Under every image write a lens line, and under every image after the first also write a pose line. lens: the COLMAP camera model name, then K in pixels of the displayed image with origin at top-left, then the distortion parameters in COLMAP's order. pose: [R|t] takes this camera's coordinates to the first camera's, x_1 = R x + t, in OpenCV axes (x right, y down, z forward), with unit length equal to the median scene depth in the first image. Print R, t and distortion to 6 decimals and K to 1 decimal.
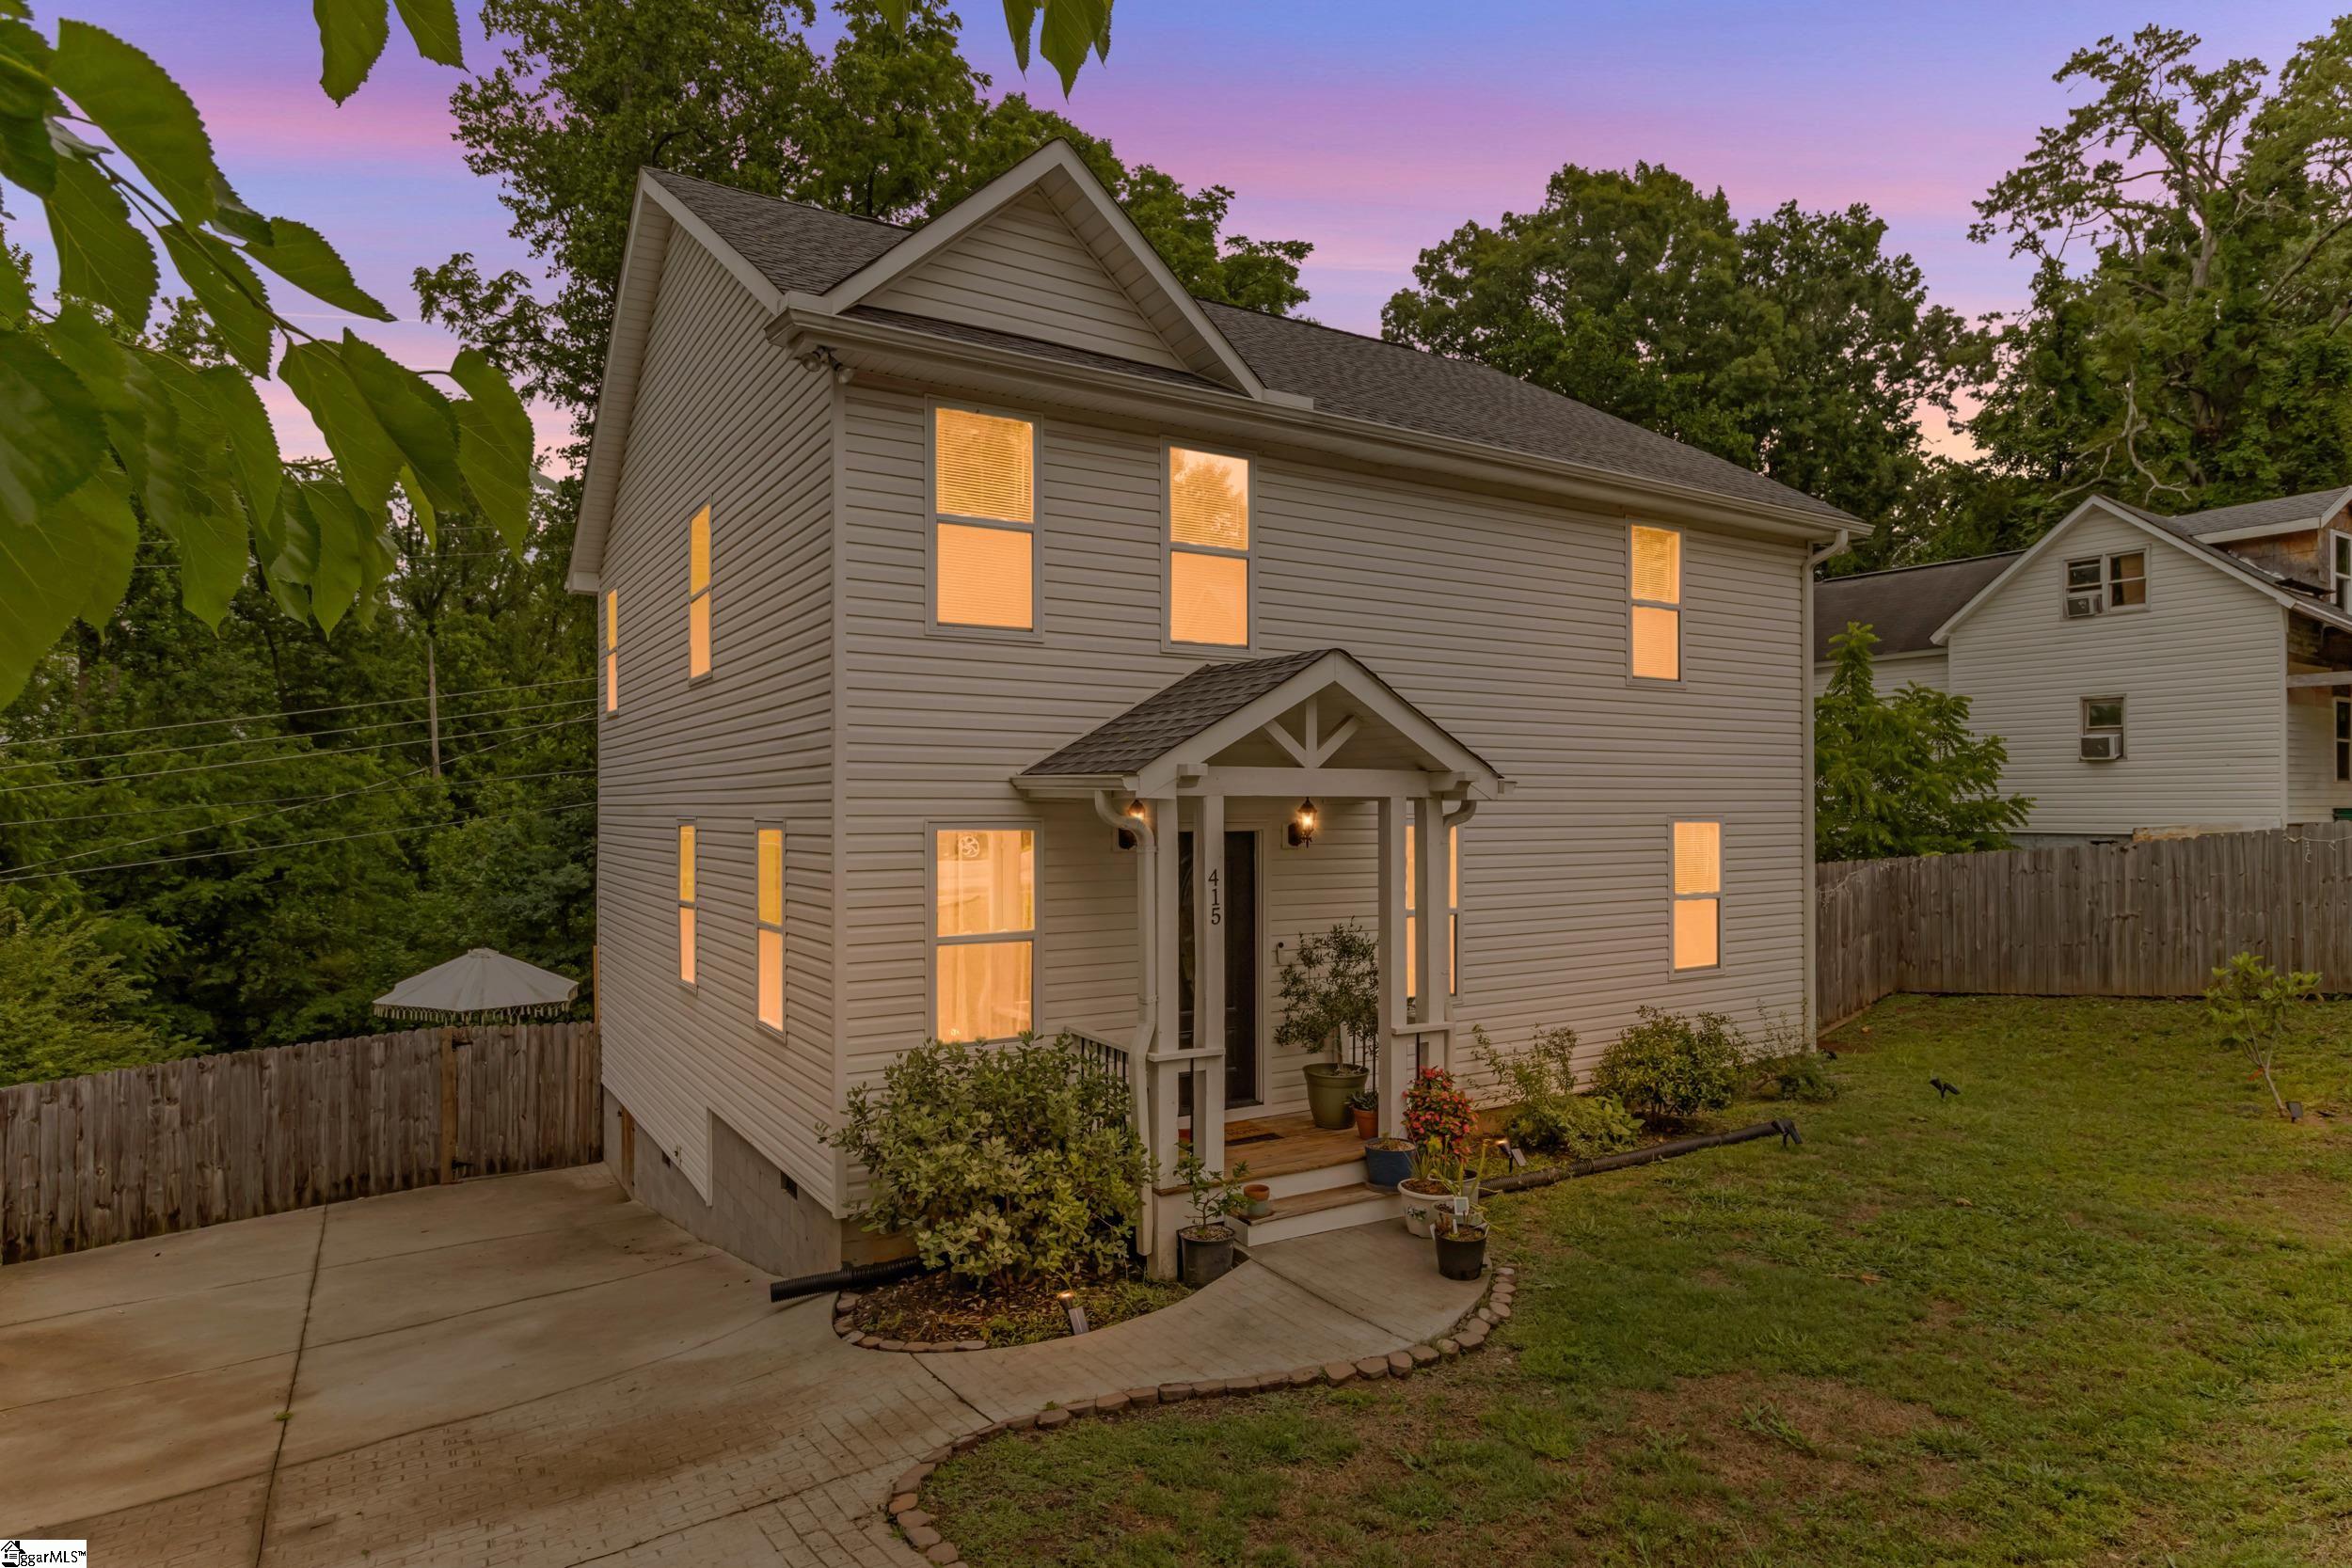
lens RADIAL K [[1297.6, 0, 1176.6], [0, 1297.6, 770.9], [0, 0, 1]] dist [-0.003461, -0.002421]
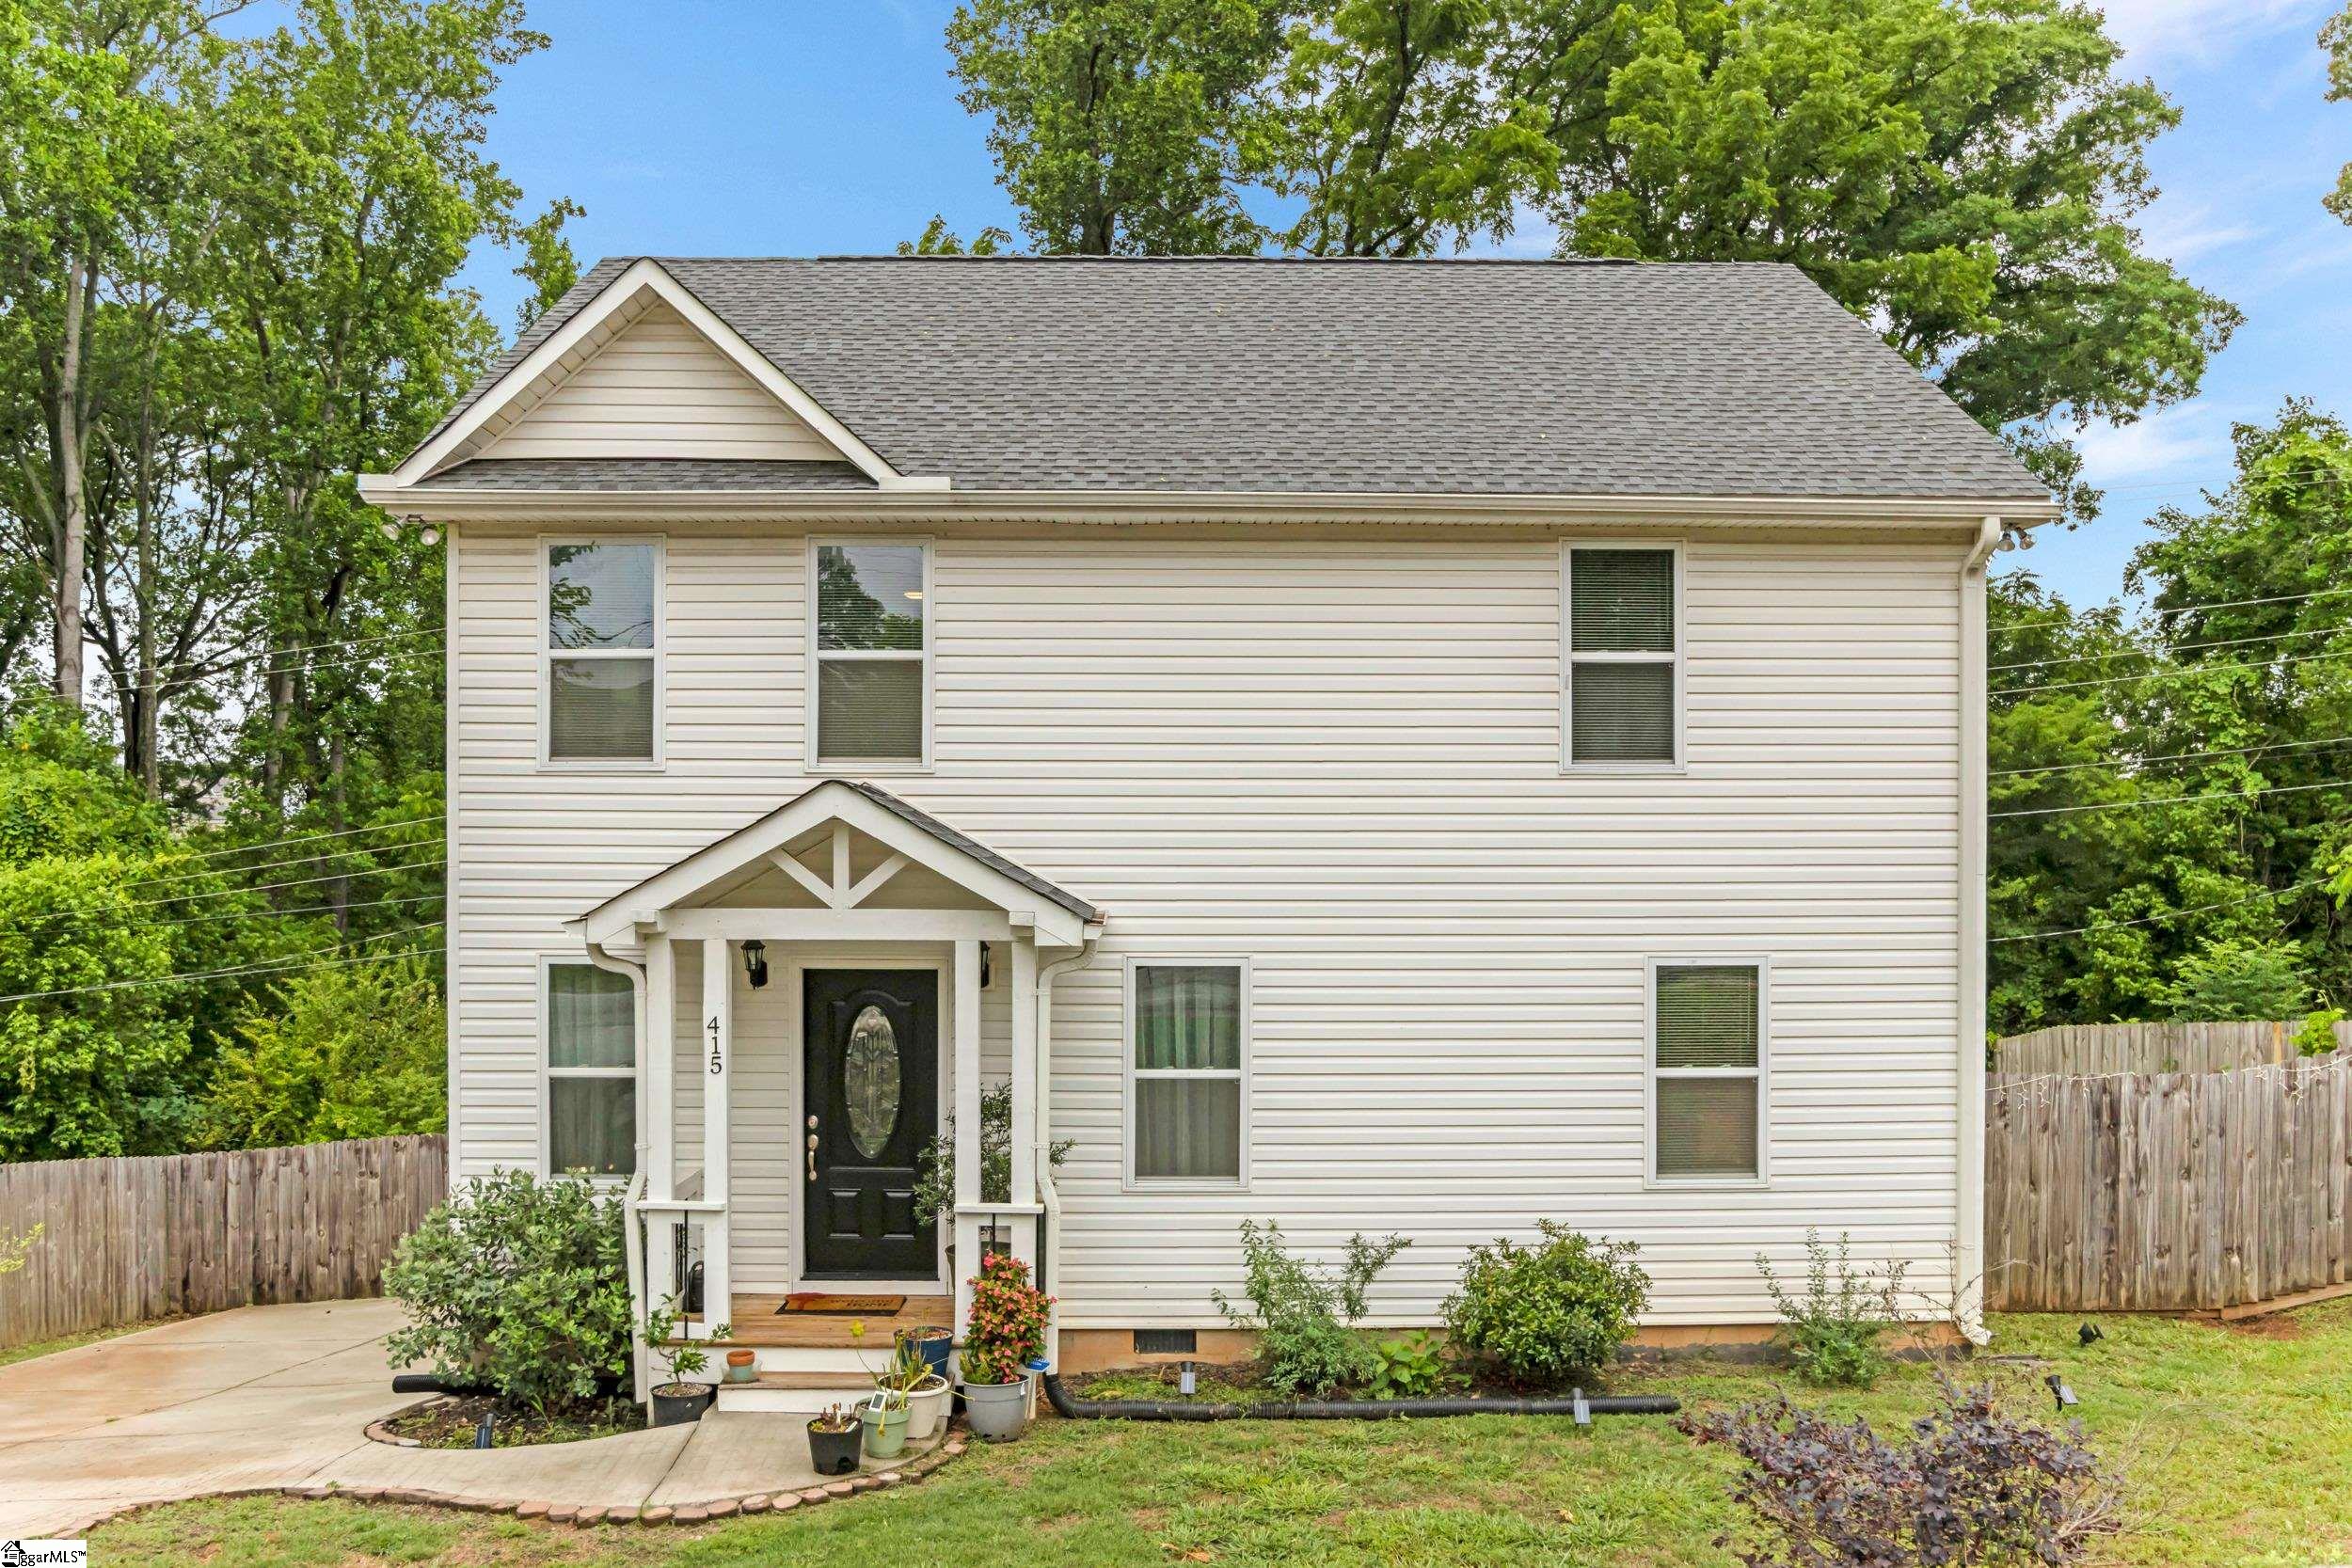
lens RADIAL K [[1965.3, 0, 1178.3], [0, 1965.3, 804.5], [0, 0, 1]] dist [-0.025783, -0.002542]
pose [[0.854852, -0.008241, -0.518807, 0.984113], [0.010528, 0.999944, 0.001464, -0.072366], [0.518765, -0.006714, 0.854890, -0.054308]]
